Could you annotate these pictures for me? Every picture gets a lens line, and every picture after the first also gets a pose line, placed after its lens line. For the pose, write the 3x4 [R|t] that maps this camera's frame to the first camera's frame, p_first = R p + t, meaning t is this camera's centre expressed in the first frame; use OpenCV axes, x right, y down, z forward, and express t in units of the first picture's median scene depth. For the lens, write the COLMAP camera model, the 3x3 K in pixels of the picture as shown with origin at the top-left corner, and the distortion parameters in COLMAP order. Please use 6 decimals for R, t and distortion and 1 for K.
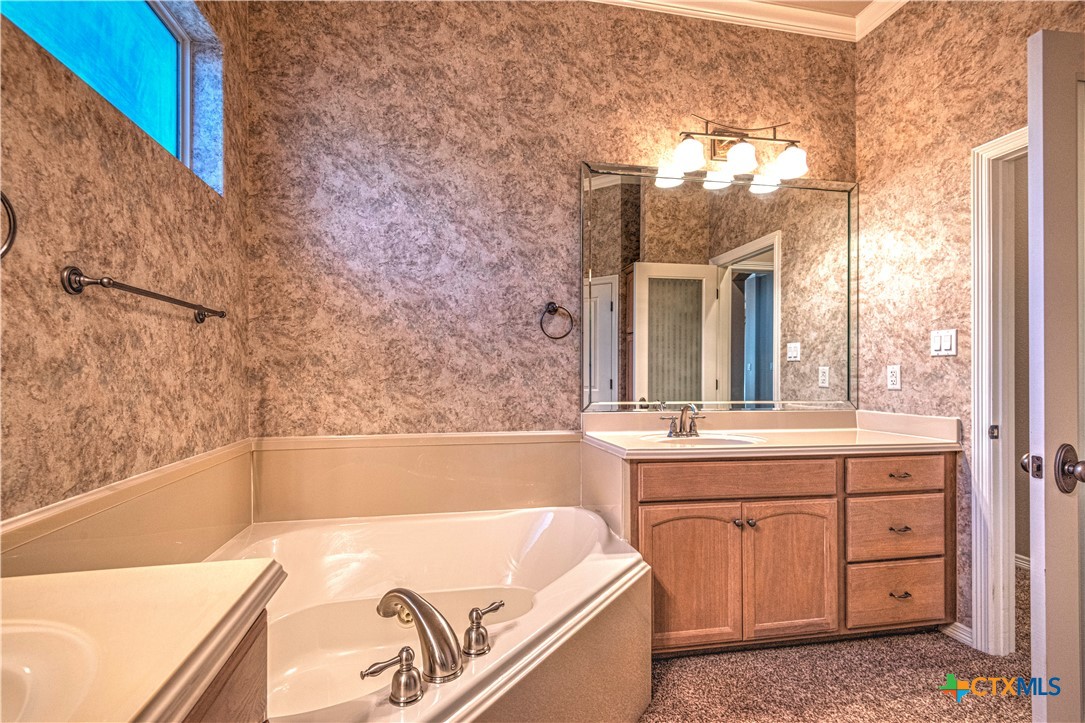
lens RADIAL K [[501.7, 0, 541.4], [0, 501.7, 368.9], [0, 0, 1]] dist [0.029703, -0.009496]
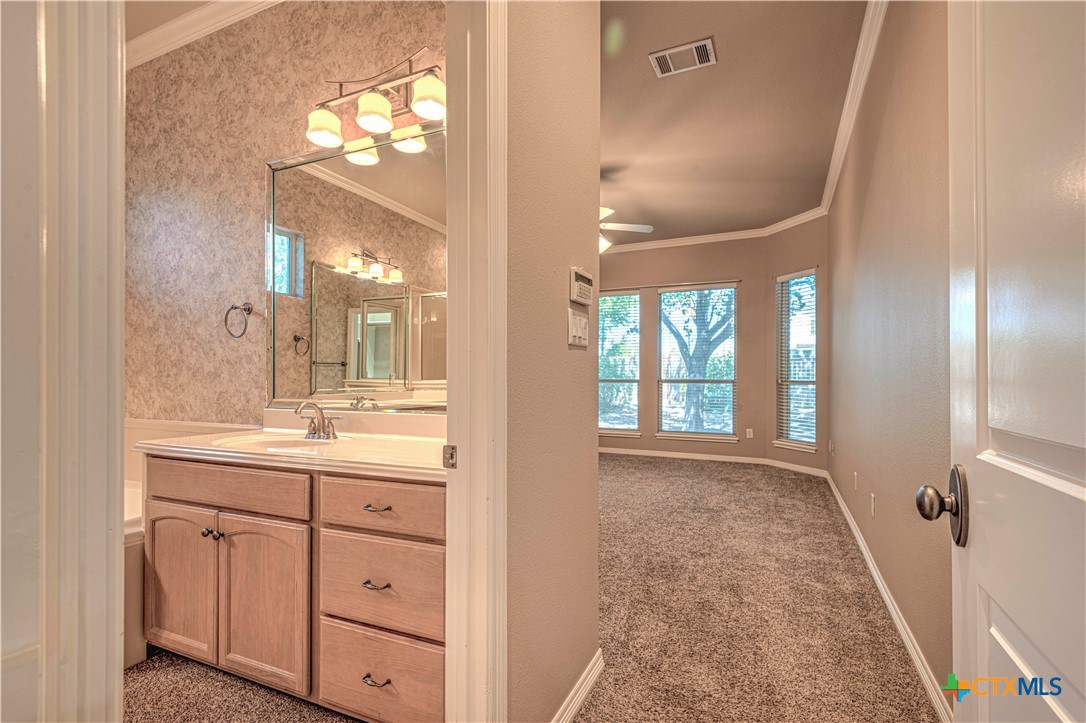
lens RADIAL K [[502.2, 0, 546.2], [0, 502.2, 369.8], [0, 0, 1]] dist [0.029703, -0.009496]
pose [[0.808884, -0.013396, -0.587816, 1.314051], [0.009263, 0.999907, -0.010041, 0.026969], [0.587896, 0.002677, 0.808932, 0.574281]]
